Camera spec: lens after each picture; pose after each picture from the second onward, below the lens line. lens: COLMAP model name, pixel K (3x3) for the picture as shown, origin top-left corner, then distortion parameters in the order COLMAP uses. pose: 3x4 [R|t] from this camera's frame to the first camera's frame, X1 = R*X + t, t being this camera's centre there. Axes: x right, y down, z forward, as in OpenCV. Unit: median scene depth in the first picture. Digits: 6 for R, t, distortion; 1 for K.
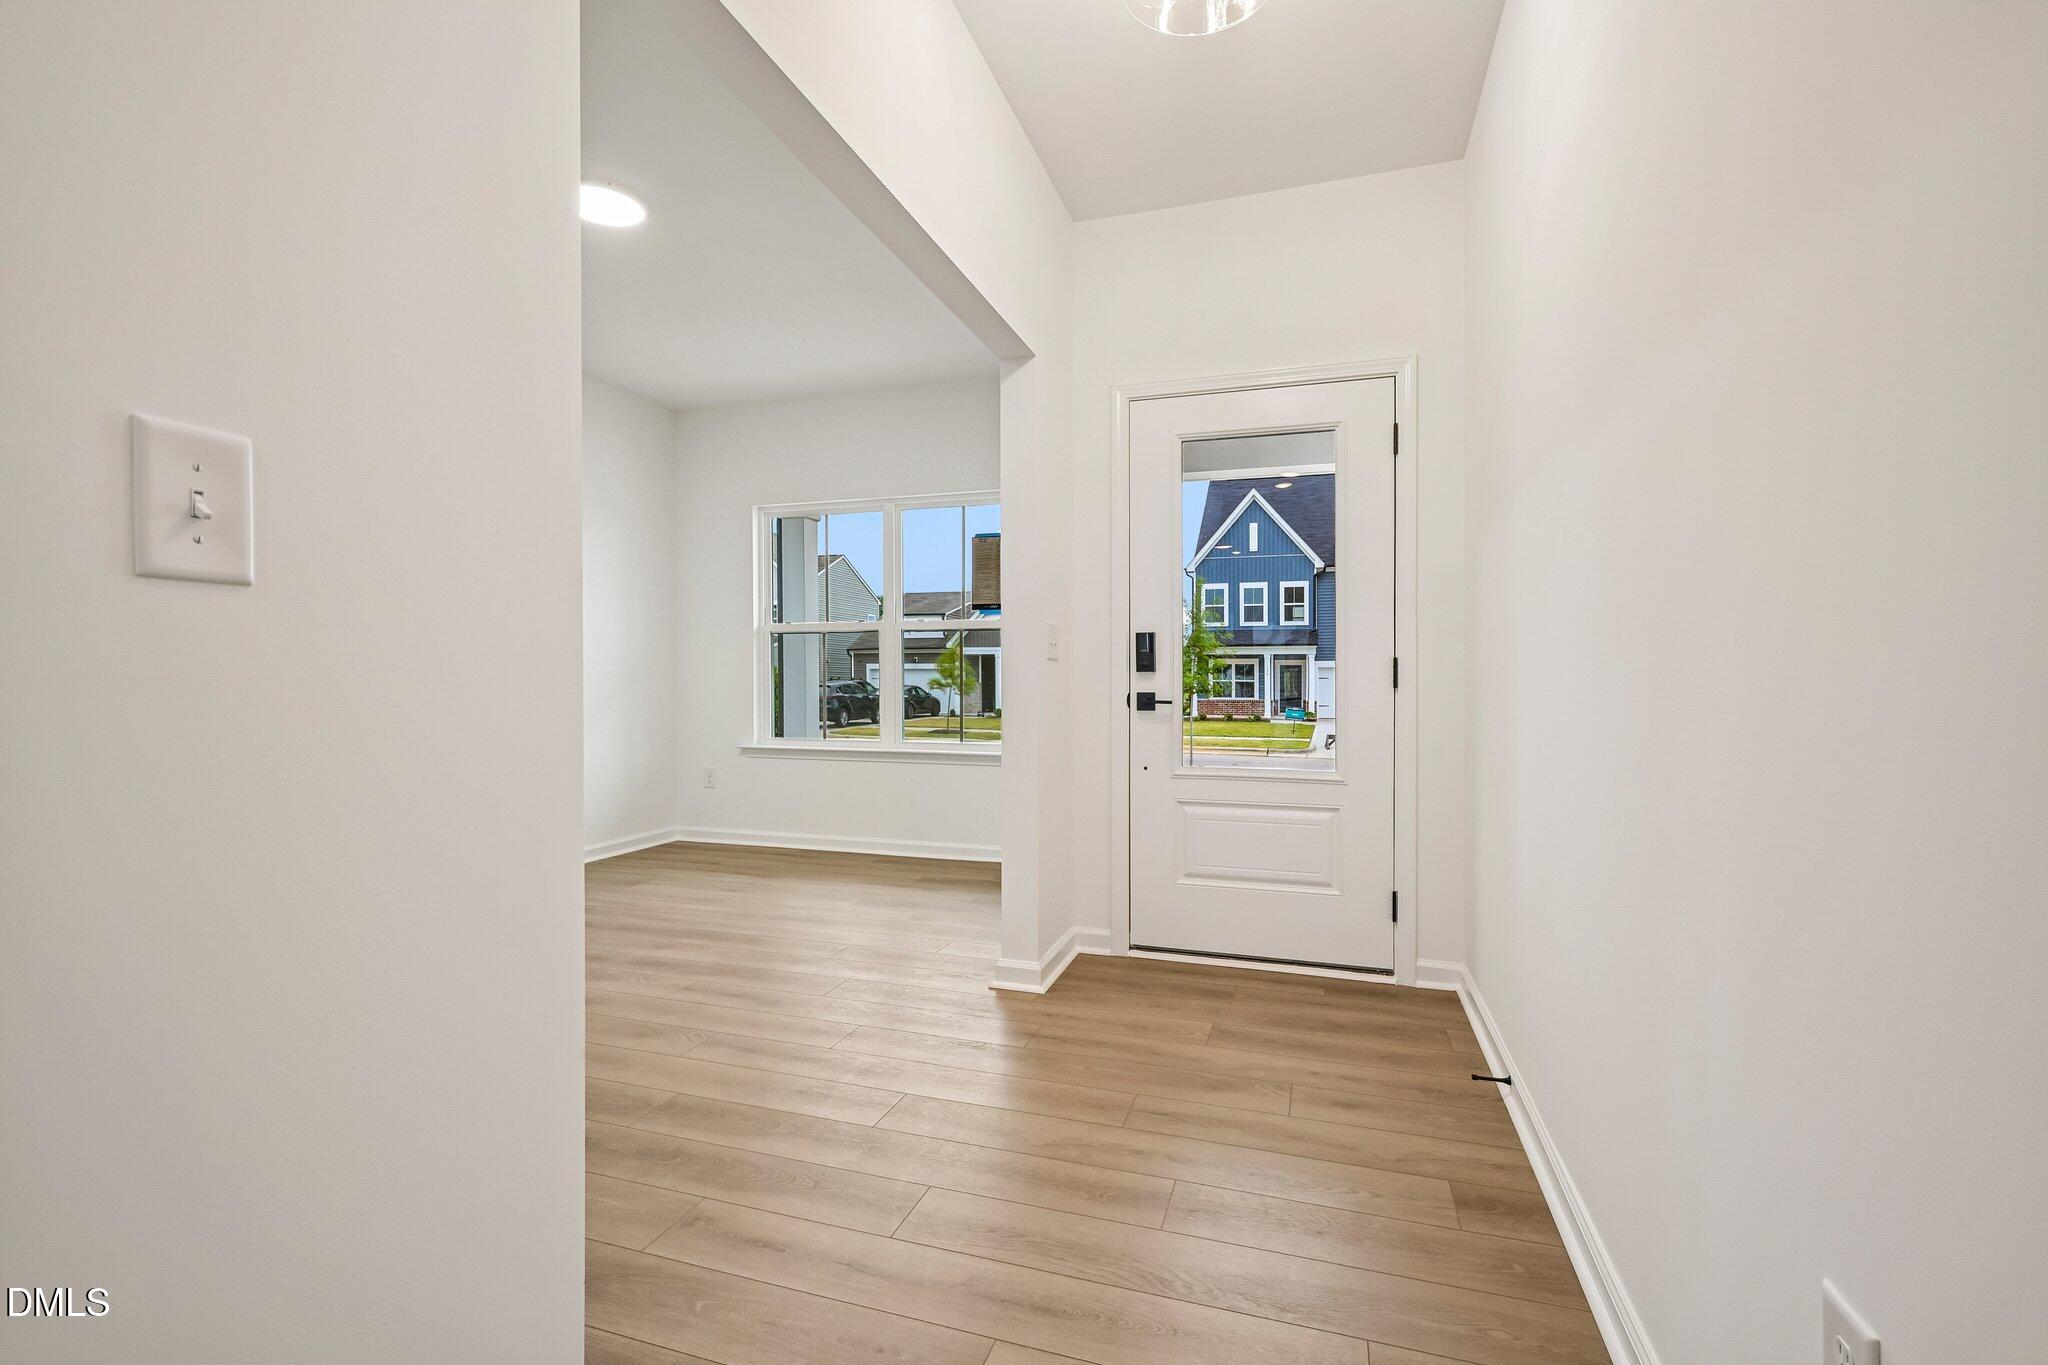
lens RADIAL K [[904.8, 0, 1024.0], [0, 904.8, 682.5], [0, 0, 1]] dist [0.003512, 0.000279]
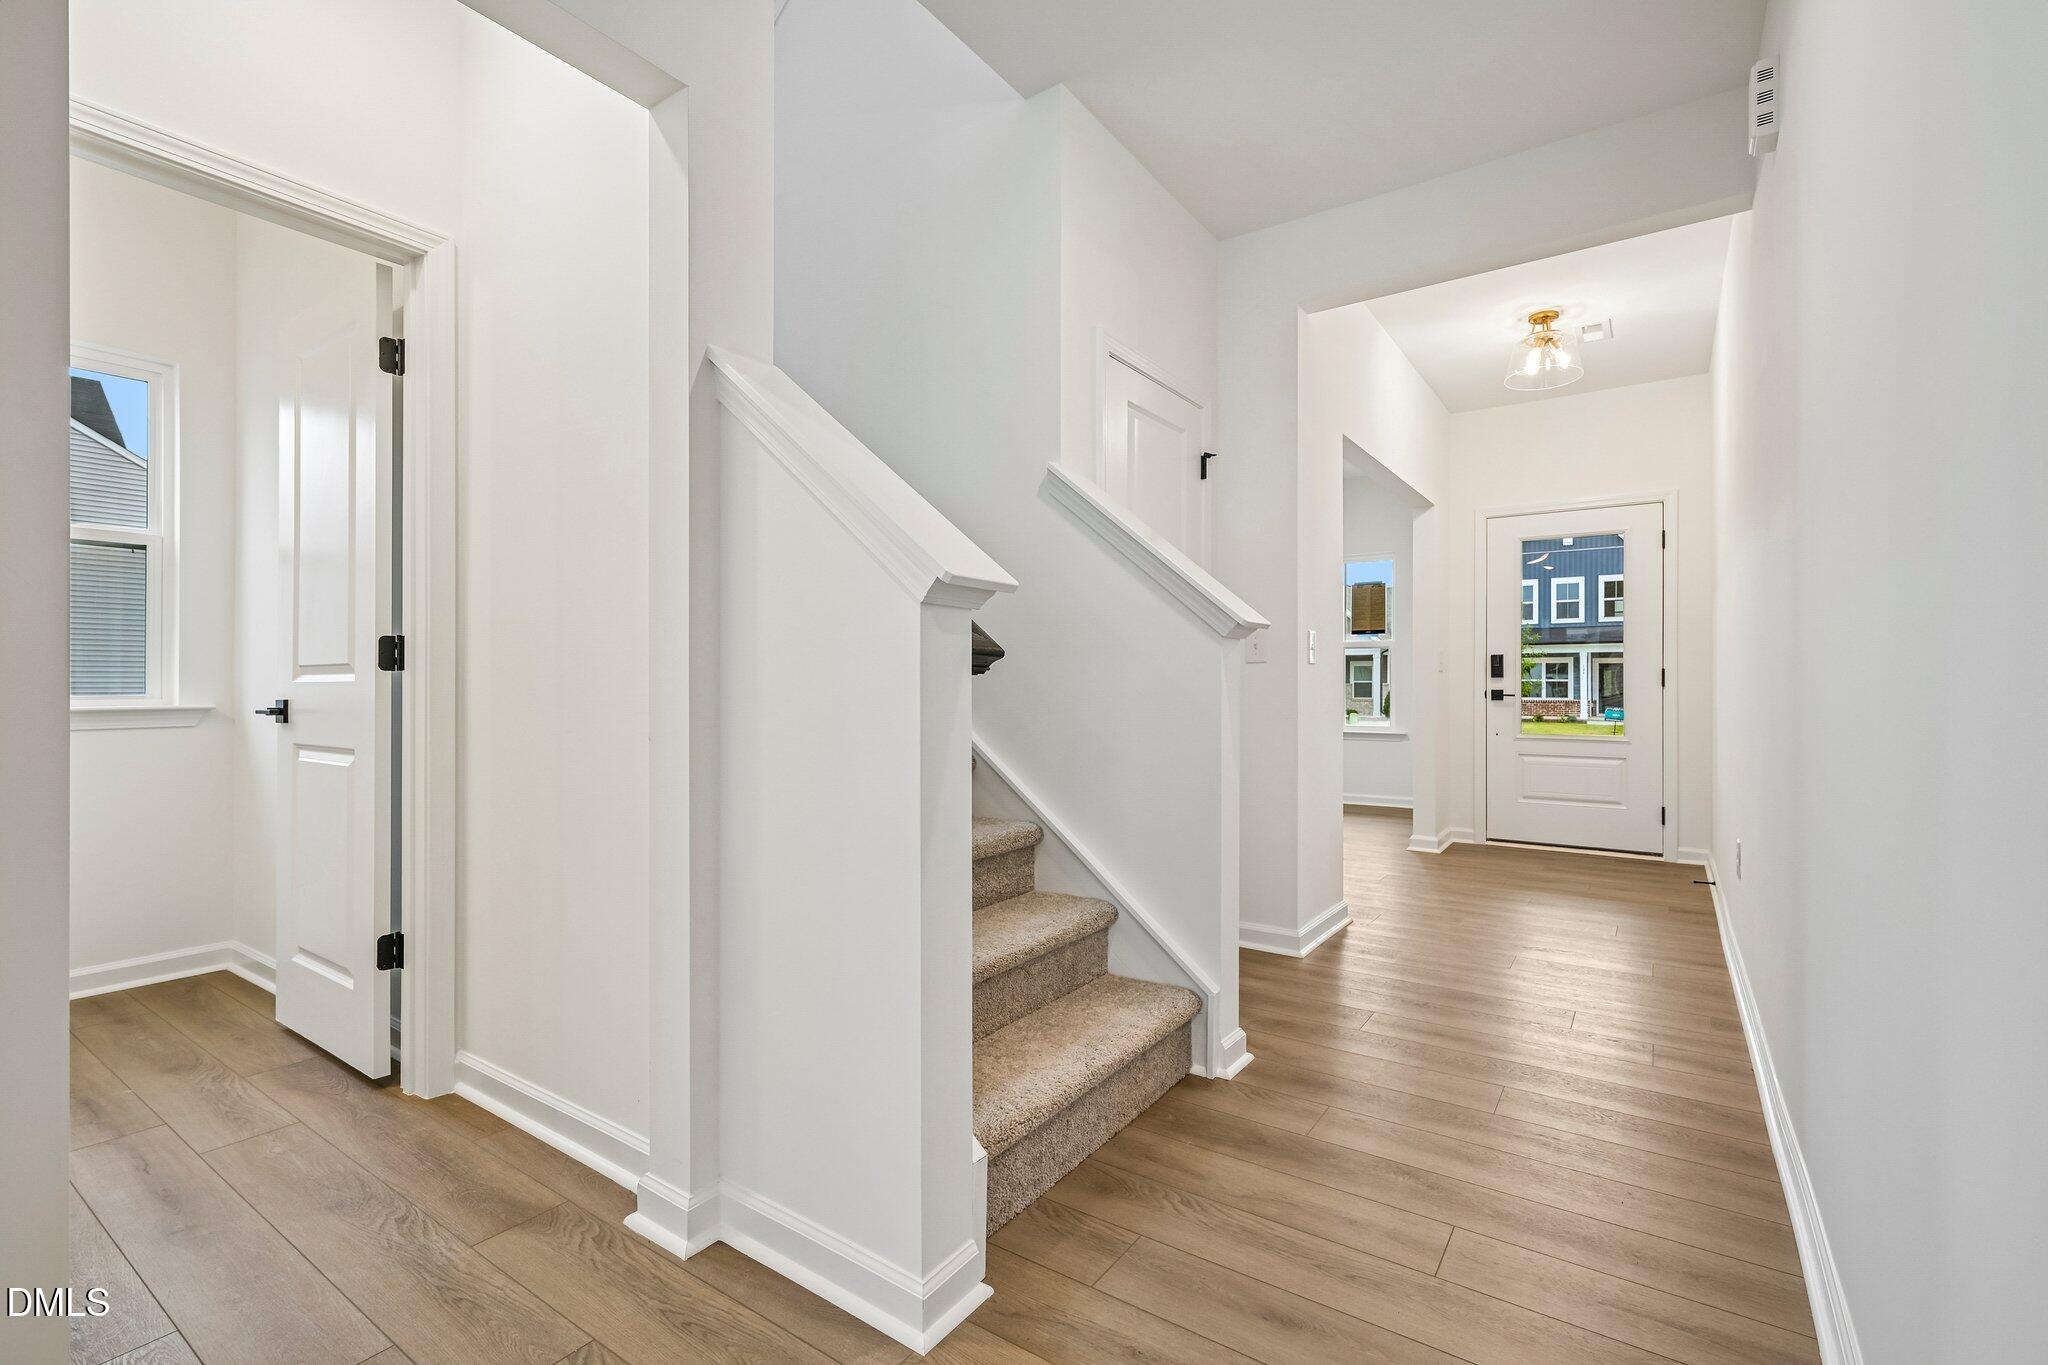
lens RADIAL K [[904.8, 0, 1024.0], [0, 904.8, 682.5], [0, 0, 1]] dist [0.003512, 0.000279]
pose [[0.957804, 0.000174, -0.287422, -0.031491], [0.000094, 1.000000, 0.000920, -0.000605], [0.287422, -0.000908, 0.957804, -0.122394]]
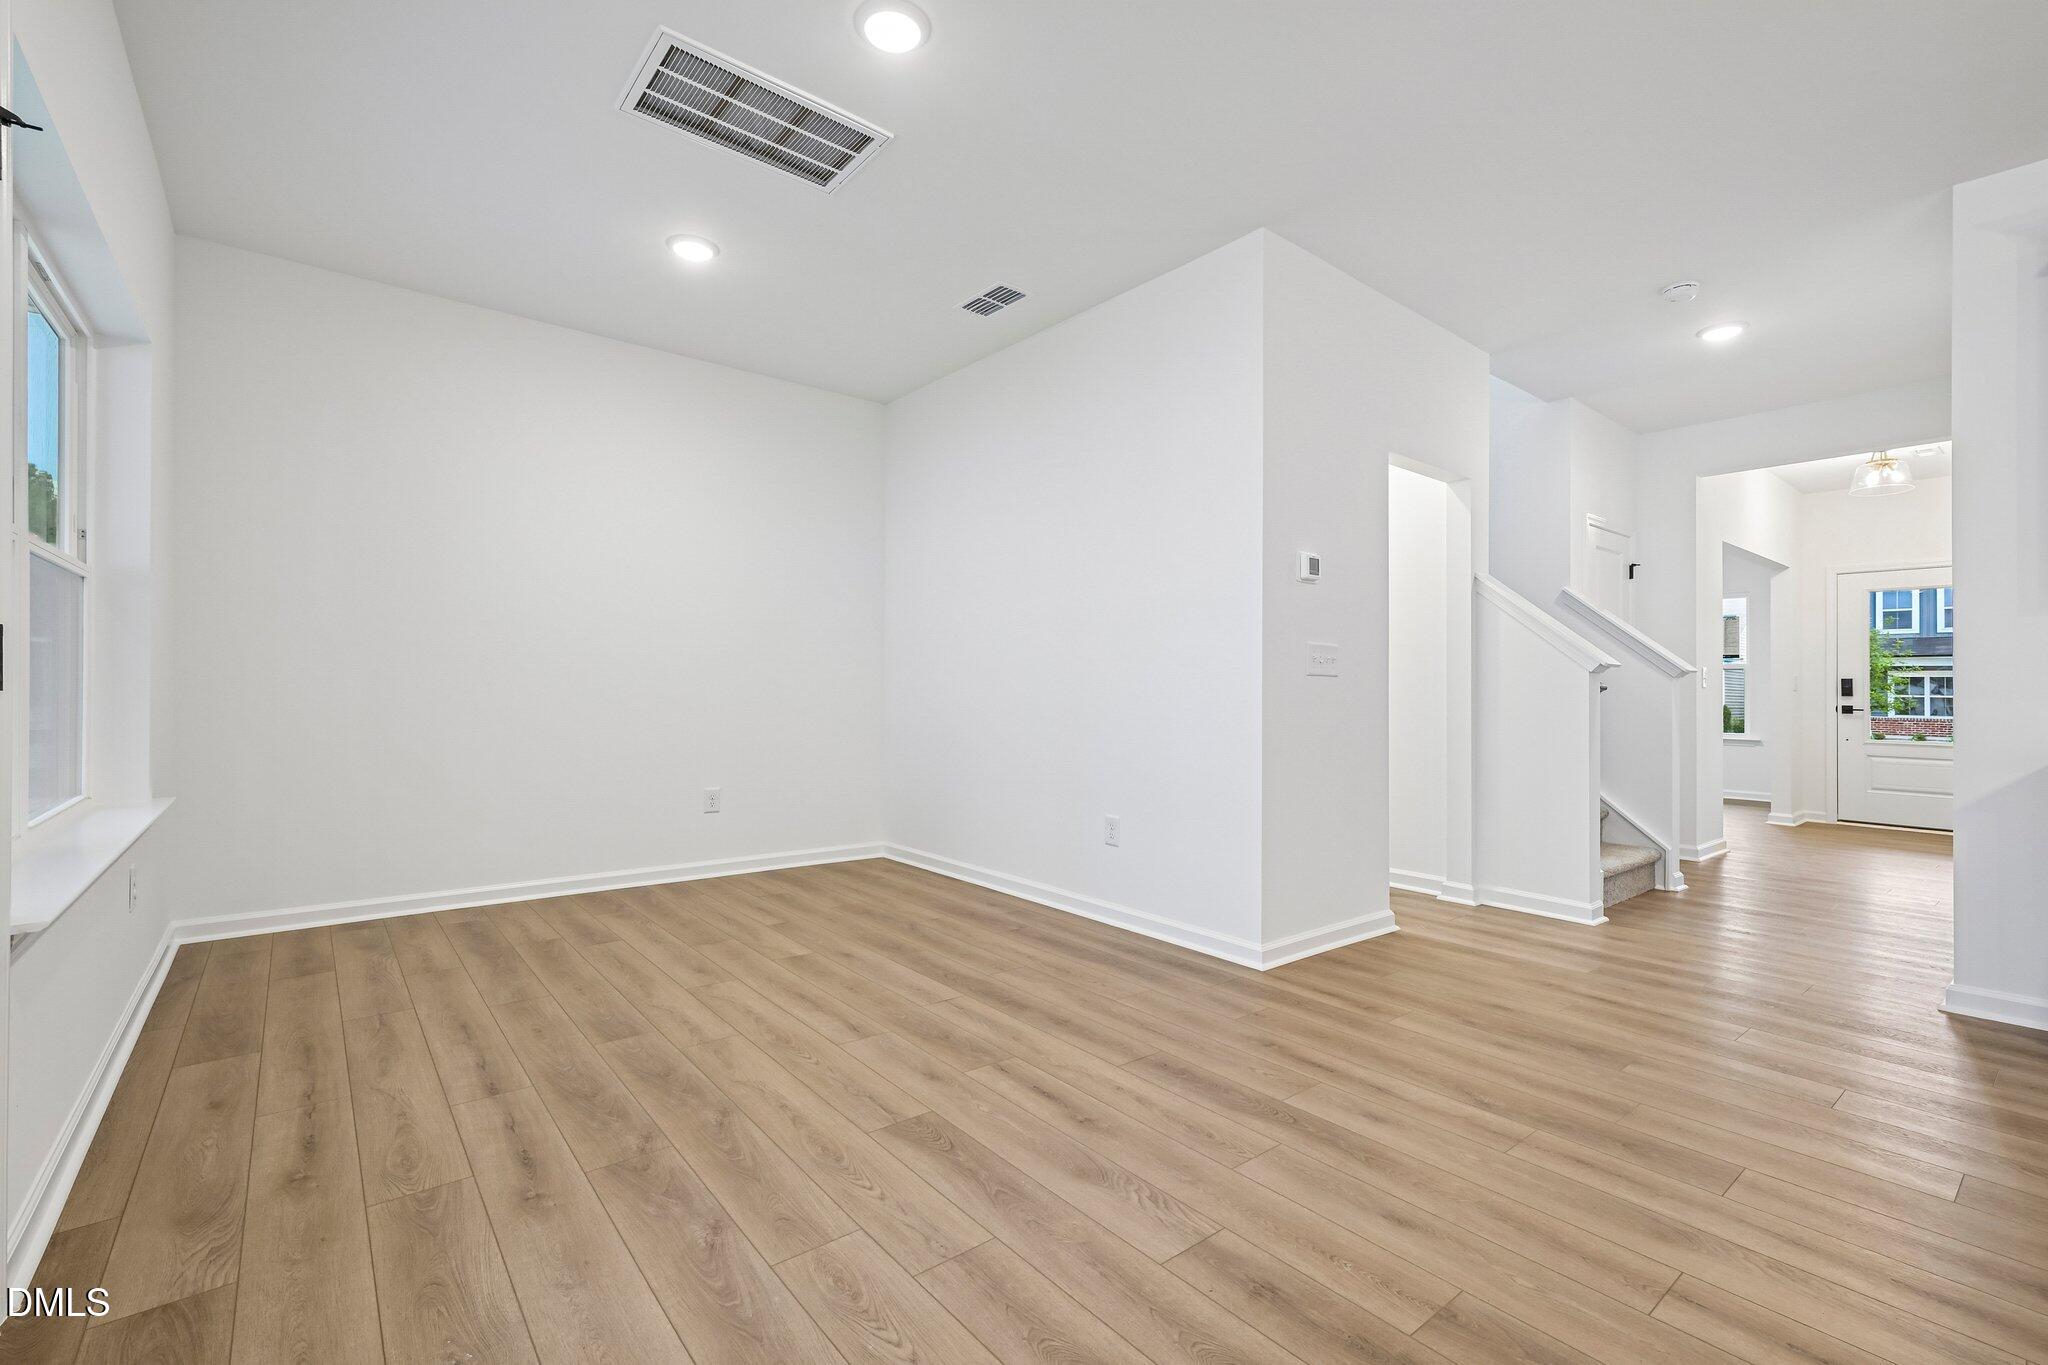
lens RADIAL K [[893.4, 0, 1024.0], [0, 893.4, 682.5], [0, 0, 1]] dist [-0.002406, -0.000440]
pose [[0.842477, 0.002175, -0.538729, -0.053770], [-0.008071, 0.999931, -0.008584, -0.001428], [0.538673, 0.011579, 0.842436, -0.266920]]
